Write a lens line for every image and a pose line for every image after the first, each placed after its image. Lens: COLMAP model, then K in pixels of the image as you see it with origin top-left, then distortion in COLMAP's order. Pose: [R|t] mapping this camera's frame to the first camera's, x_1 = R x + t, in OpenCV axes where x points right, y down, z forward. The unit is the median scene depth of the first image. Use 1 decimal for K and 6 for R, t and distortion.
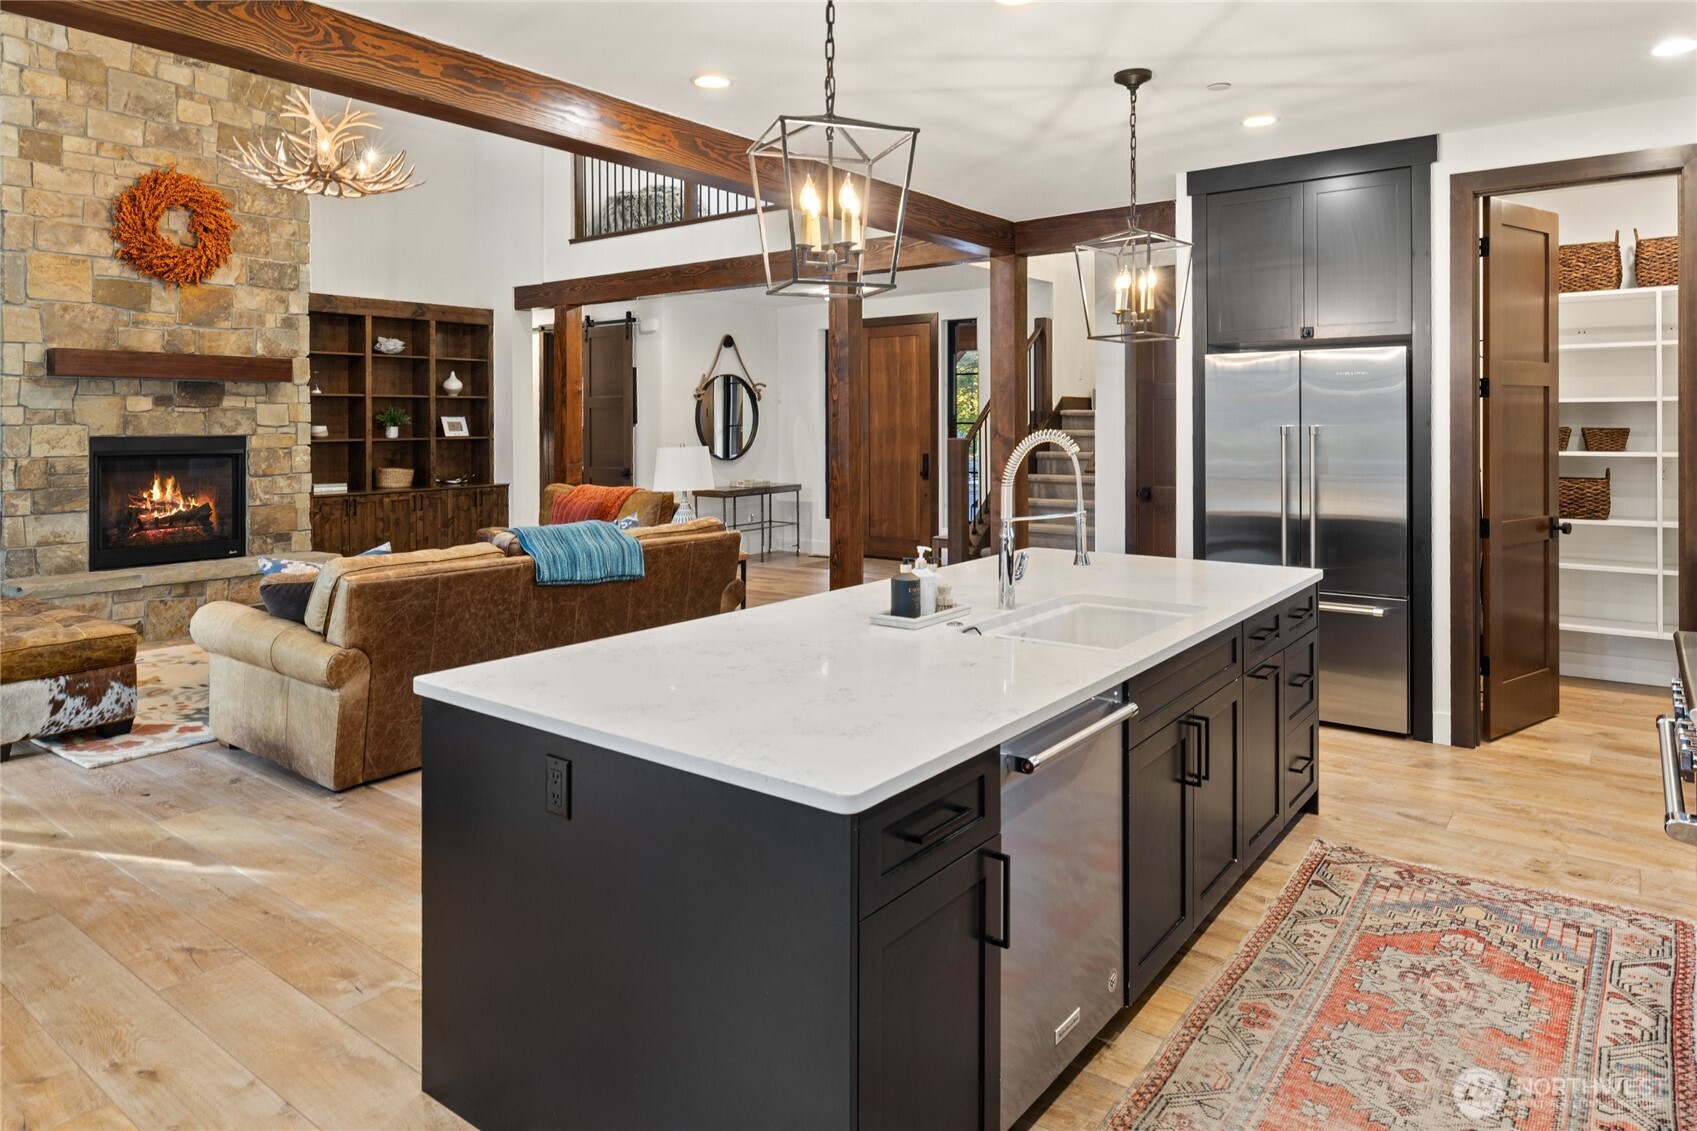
lens RADIAL K [[1070.9, 0, 794.6], [0, 1070.9, 415.6], [0, 0, 1]] dist [-0.007989, 0.001399]
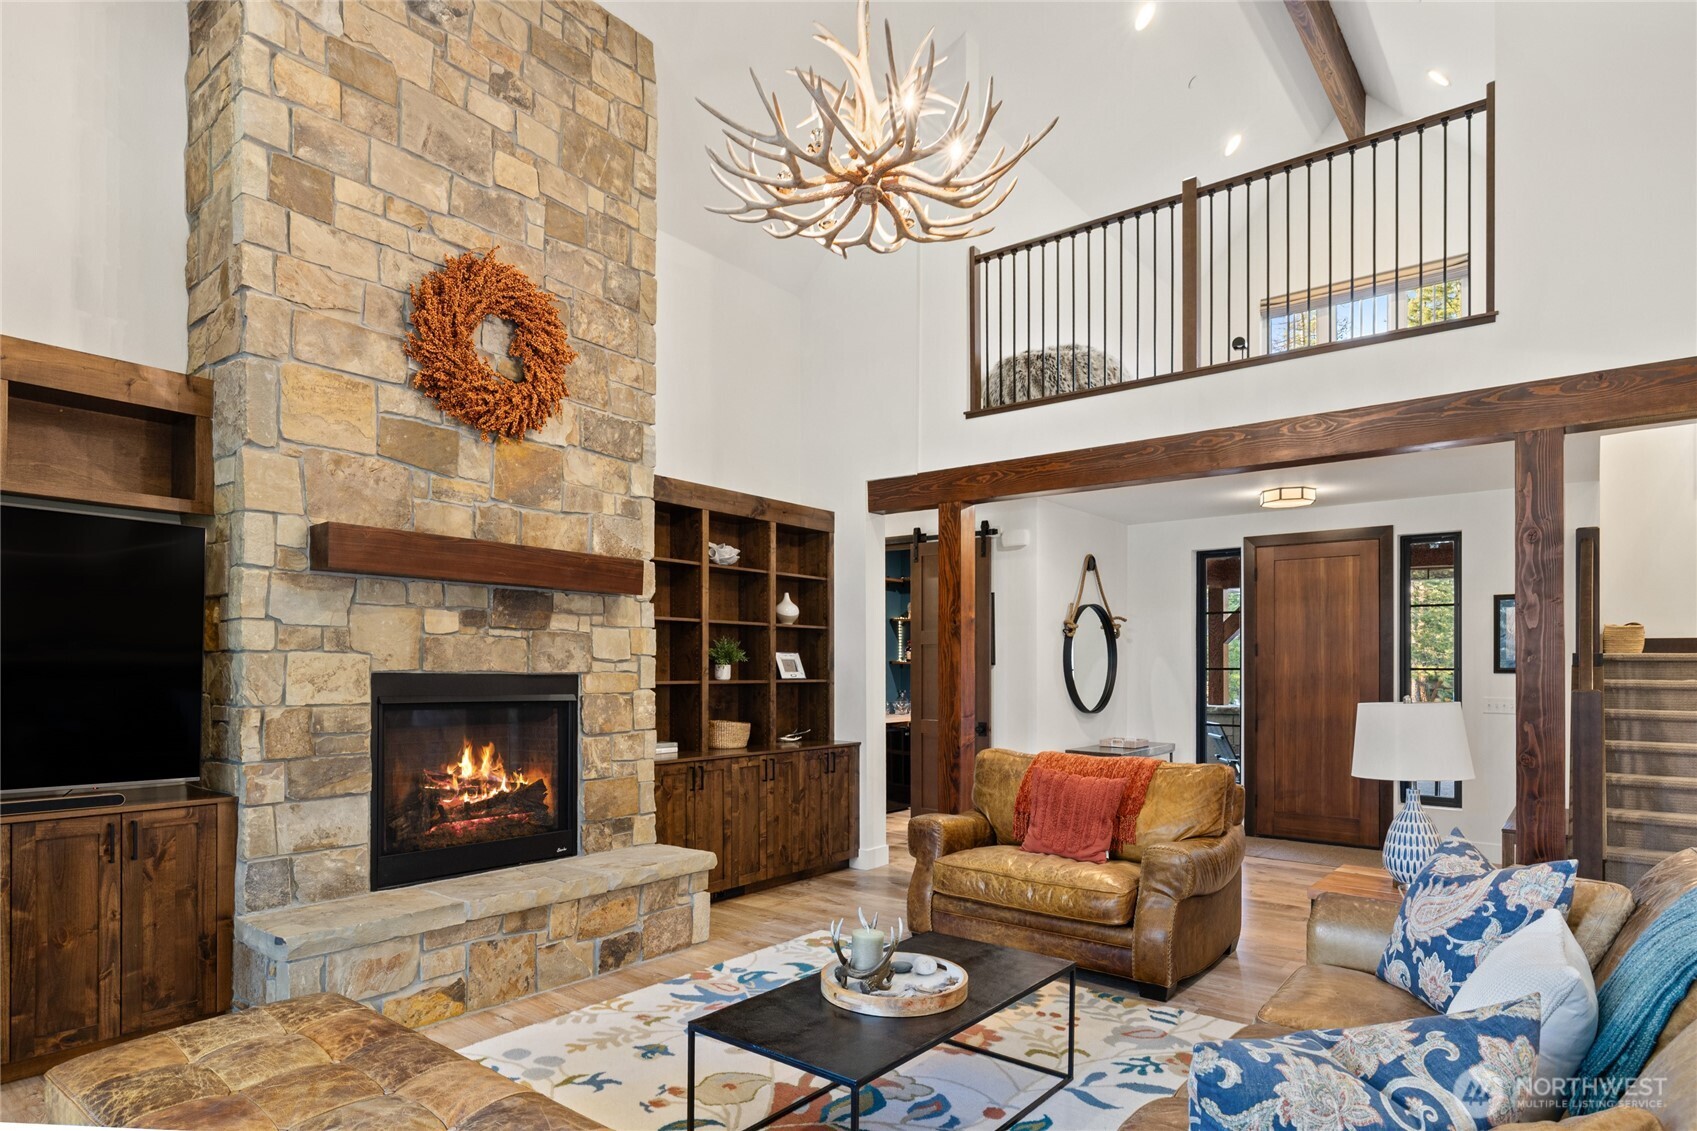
lens RADIAL K [[951.3, 0, 817.9], [0, 951.3, 672.6], [0, 0, 1]] dist [-0.002380, -0.000898]
pose [[0.999748, 0.009339, -0.020397, -0.372646], [-0.009185, 0.999929, 0.007628, 0.012580], [0.020467, -0.007439, 0.999763, 0.434129]]
